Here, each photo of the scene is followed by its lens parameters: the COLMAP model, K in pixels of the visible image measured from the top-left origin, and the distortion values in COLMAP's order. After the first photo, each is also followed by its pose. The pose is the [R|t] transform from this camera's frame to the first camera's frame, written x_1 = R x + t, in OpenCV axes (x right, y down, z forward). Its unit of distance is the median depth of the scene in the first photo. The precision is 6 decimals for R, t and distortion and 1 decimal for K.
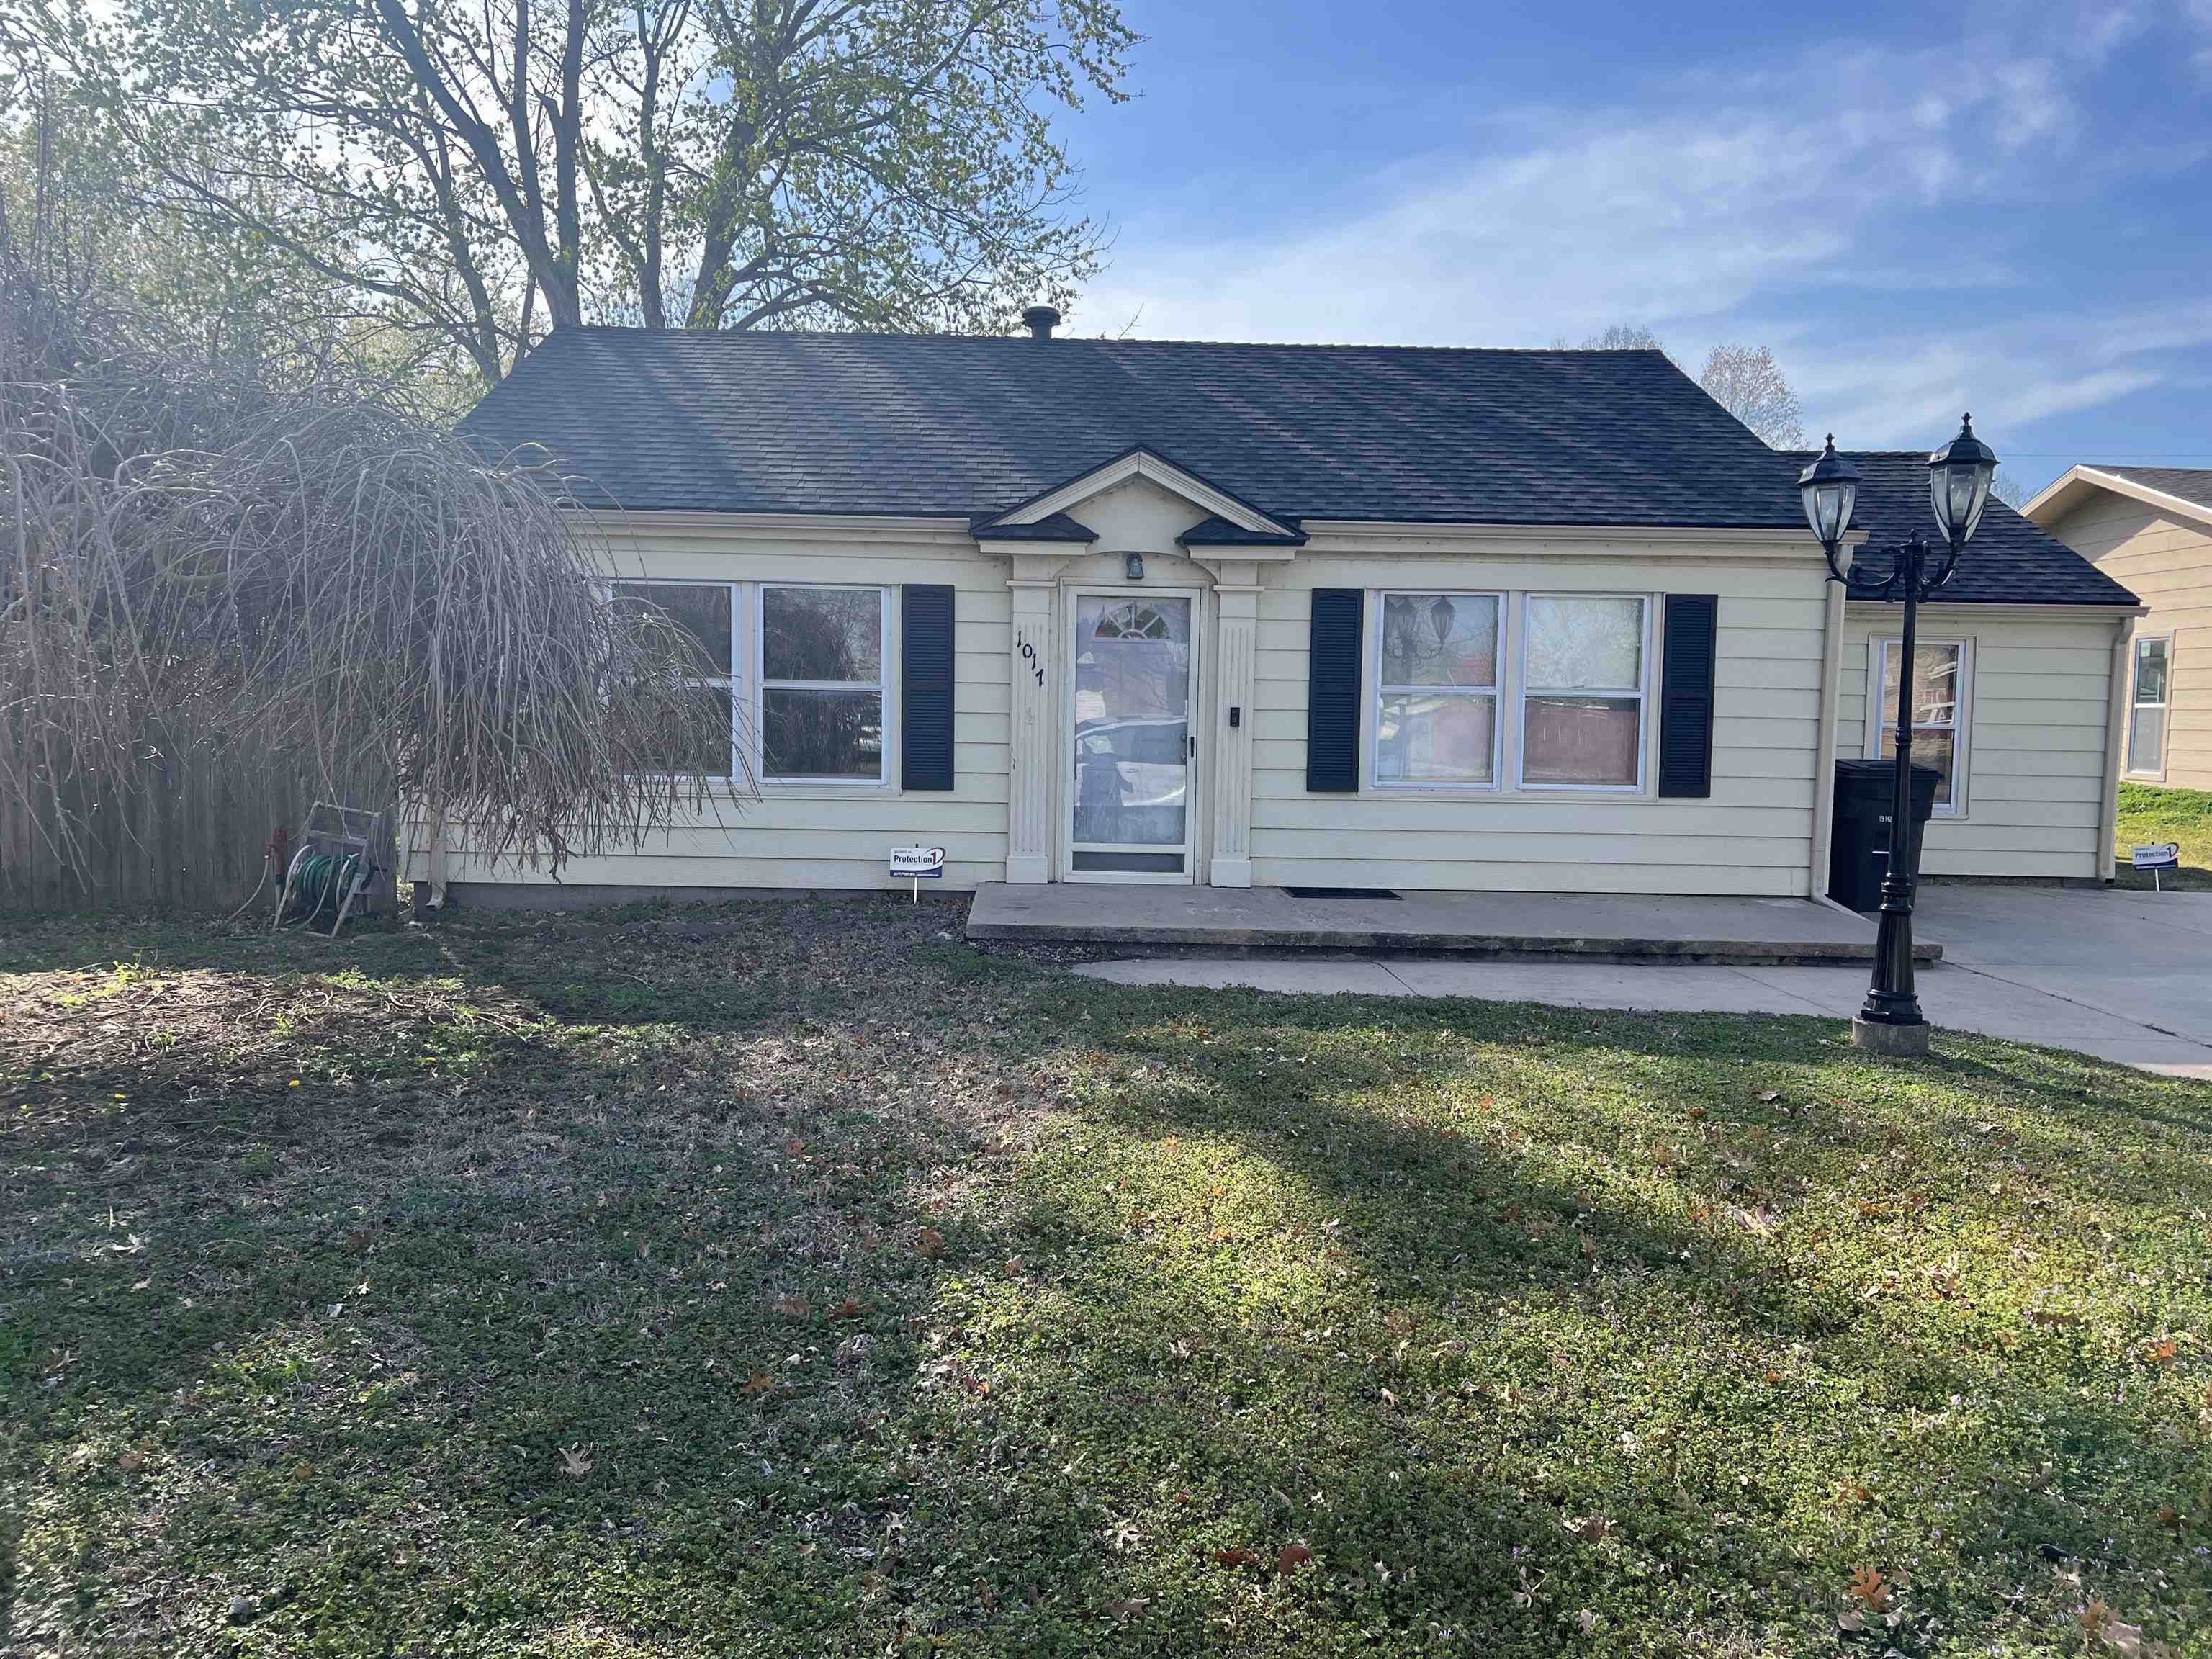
lens RADIAL K [[1660.3, 0, 1106.9], [0, 1660.3, 822.7], [0, 0, 1]] dist [0.000908, -0.004569]
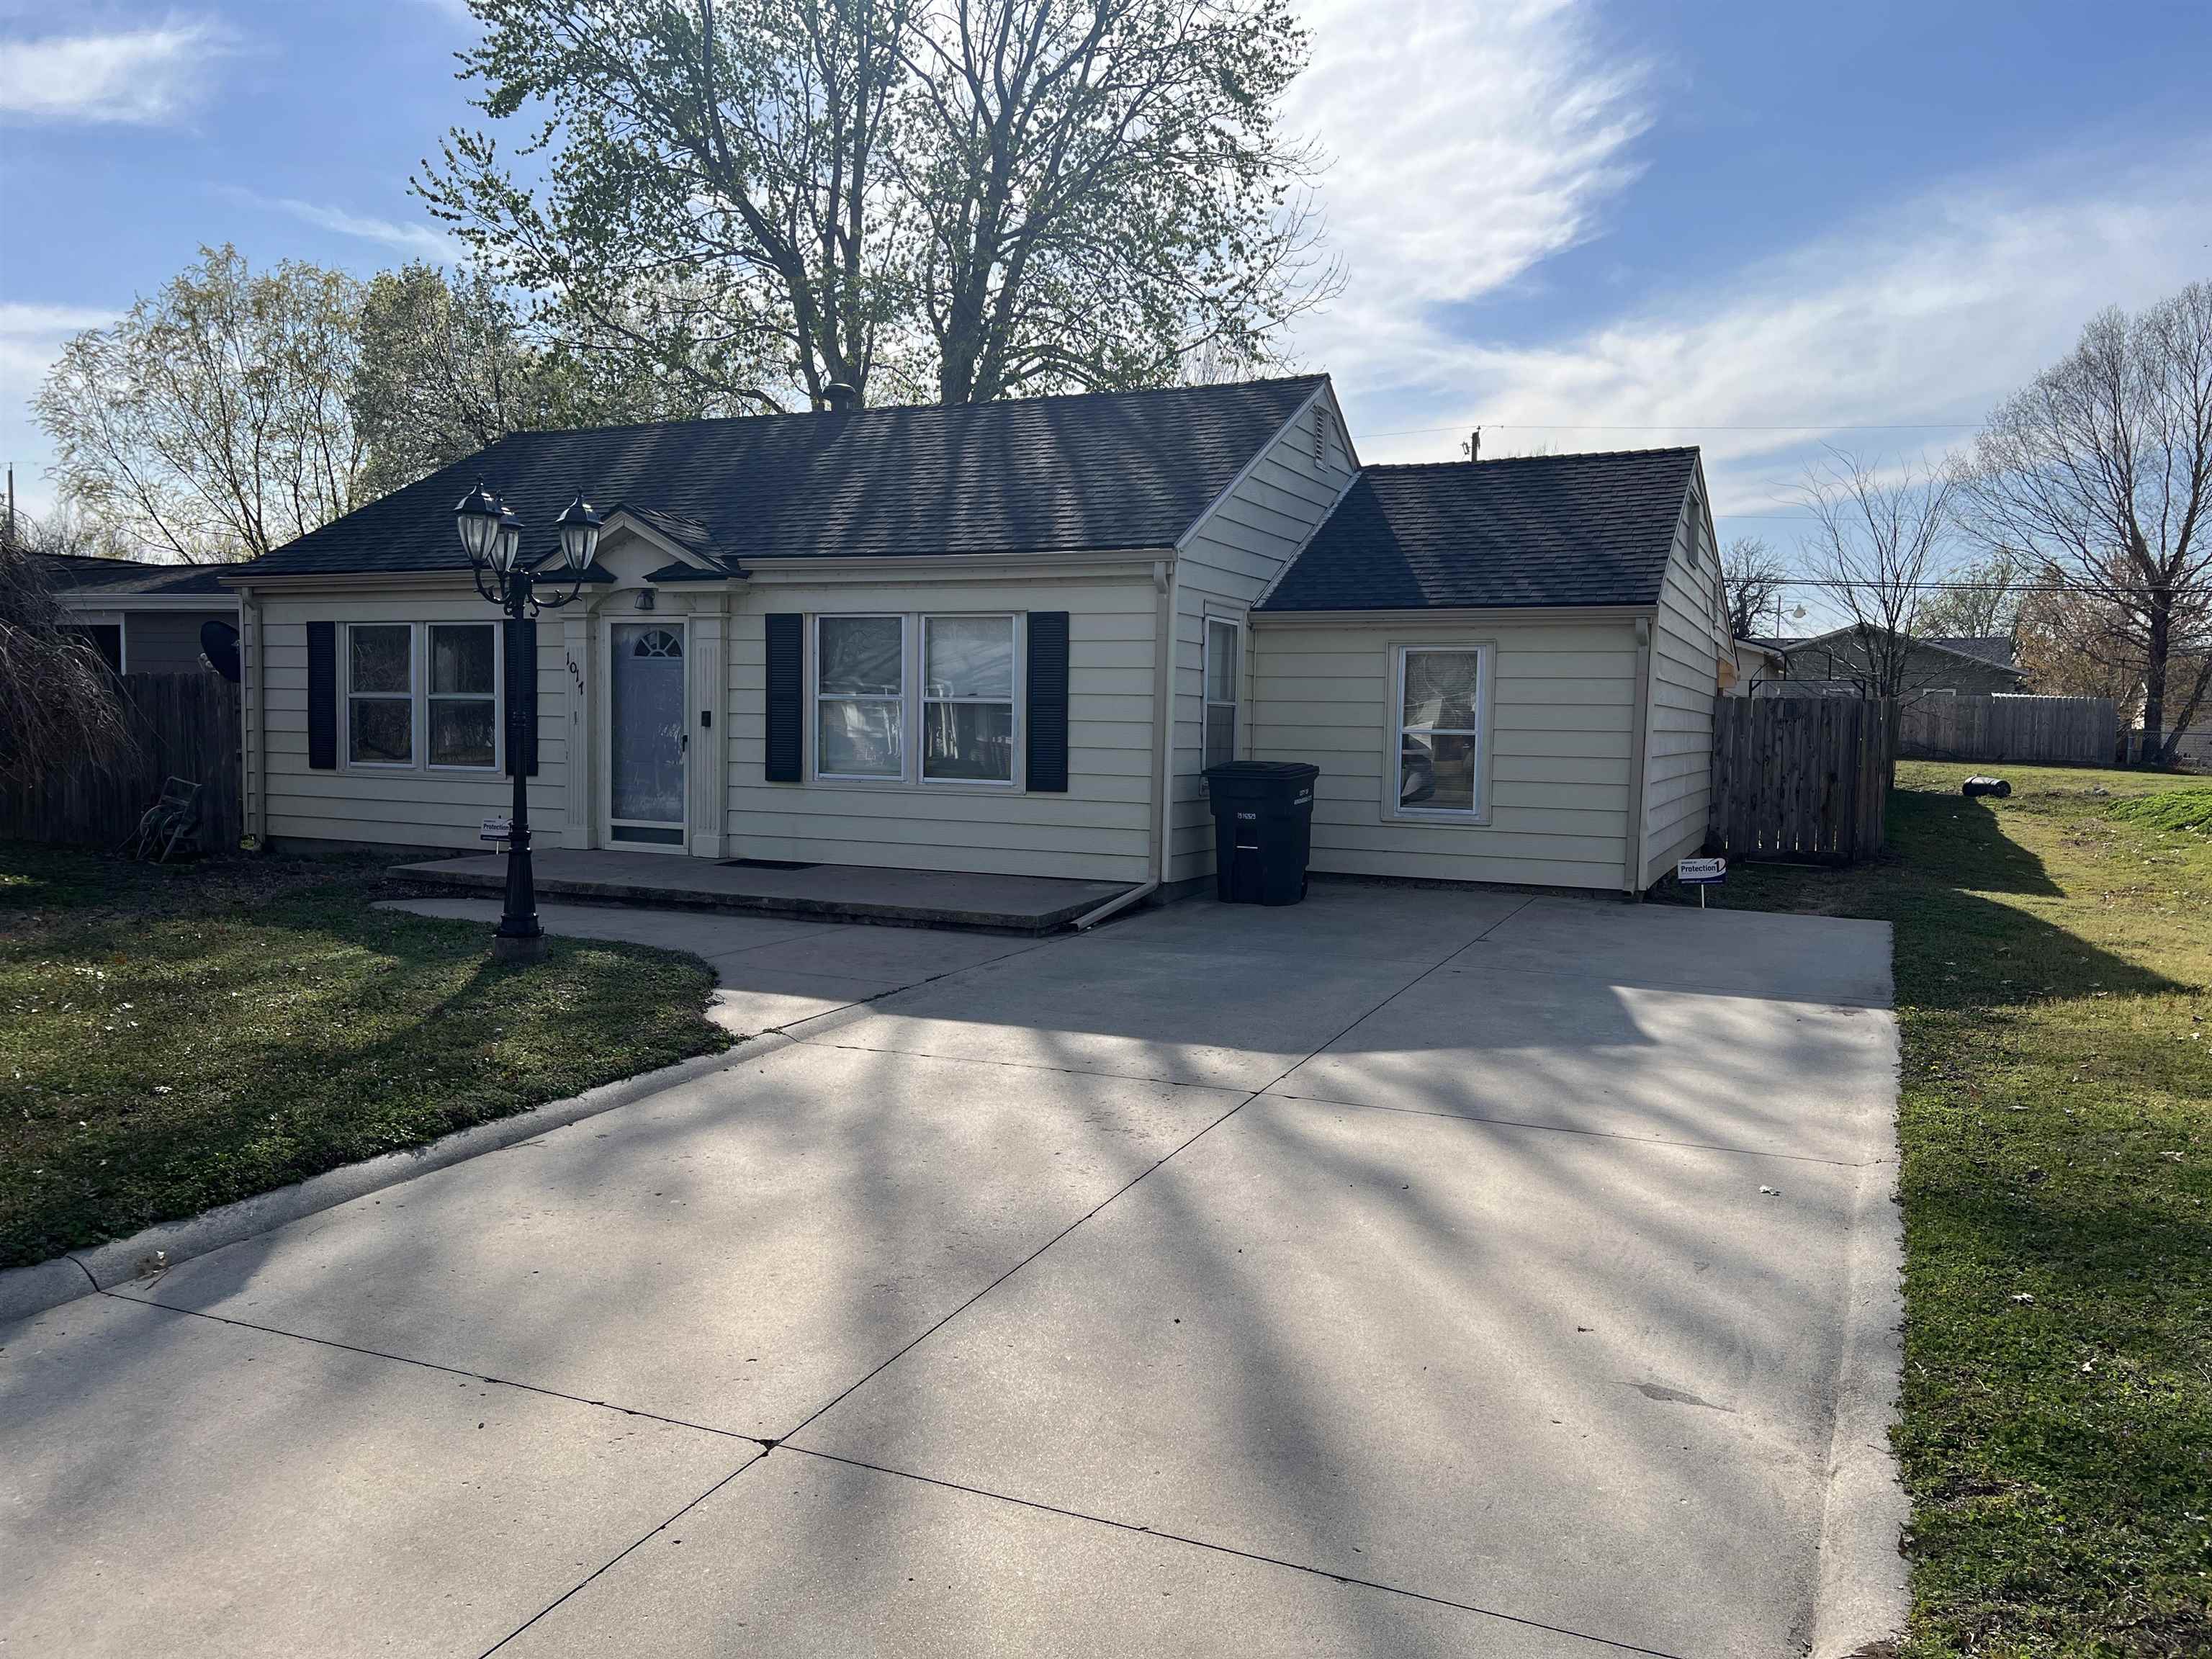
lens RADIAL K [[1660.3, 0, 1095.6], [0, 1660.3, 833.9], [0, 0, 1]] dist [0.000908, -0.004569]
pose [[0.924239, 0.028222, -0.380769, 0.812831], [-0.030245, 0.999542, 0.000673, 0.012083], [0.380614, 0.010894, 0.924670, -0.033759]]
